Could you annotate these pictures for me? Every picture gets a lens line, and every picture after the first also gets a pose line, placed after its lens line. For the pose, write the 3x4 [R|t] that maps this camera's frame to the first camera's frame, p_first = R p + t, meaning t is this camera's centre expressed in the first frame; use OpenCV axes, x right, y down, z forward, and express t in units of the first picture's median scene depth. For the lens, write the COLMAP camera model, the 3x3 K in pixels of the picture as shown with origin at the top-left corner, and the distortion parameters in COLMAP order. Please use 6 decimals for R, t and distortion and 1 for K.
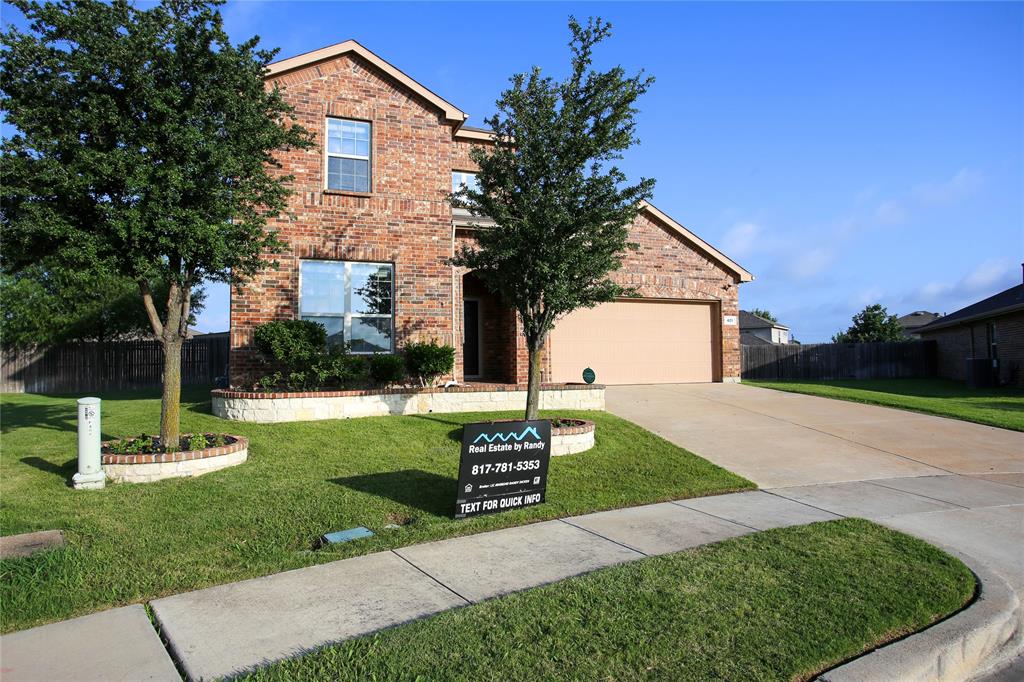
lens RADIAL K [[626.9, 0, 512.0], [0, 626.9, 341.0], [0, 0, 1]] dist [-0.043935, 0.001887]
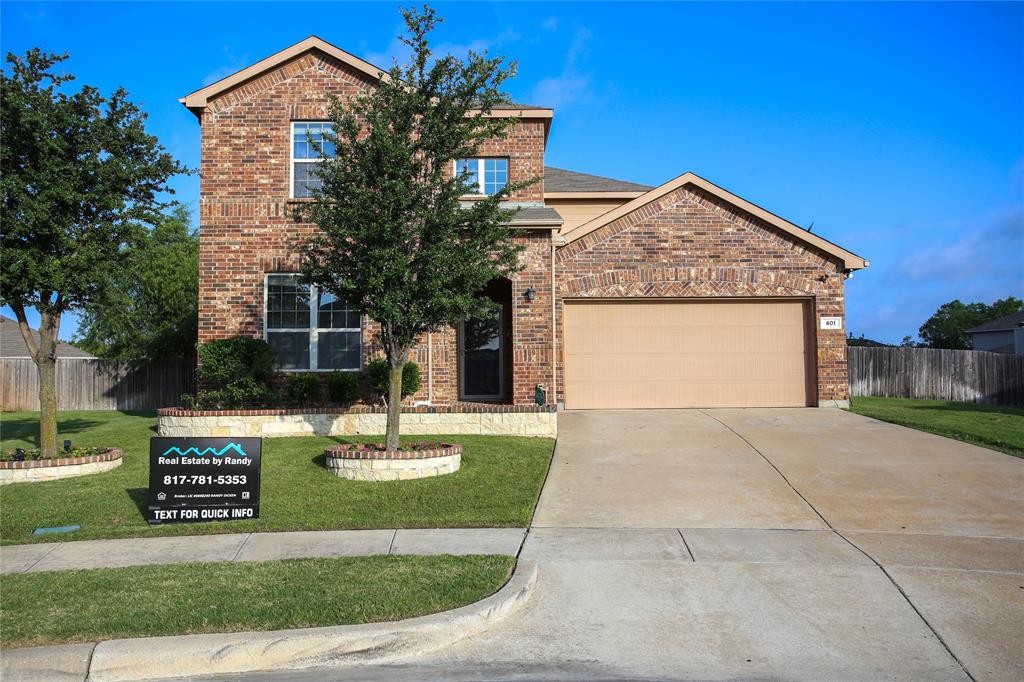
lens RADIAL K [[834.3, 0, 512.0], [0, 834.3, 341.0], [0, 0, 1]] dist [-0.003232, -0.000218]
pose [[0.934319, -0.015679, -0.356093, 0.473343], [0.011949, 0.999848, -0.012672, -0.005380], [0.356238, 0.007584, 0.934365, -0.069643]]
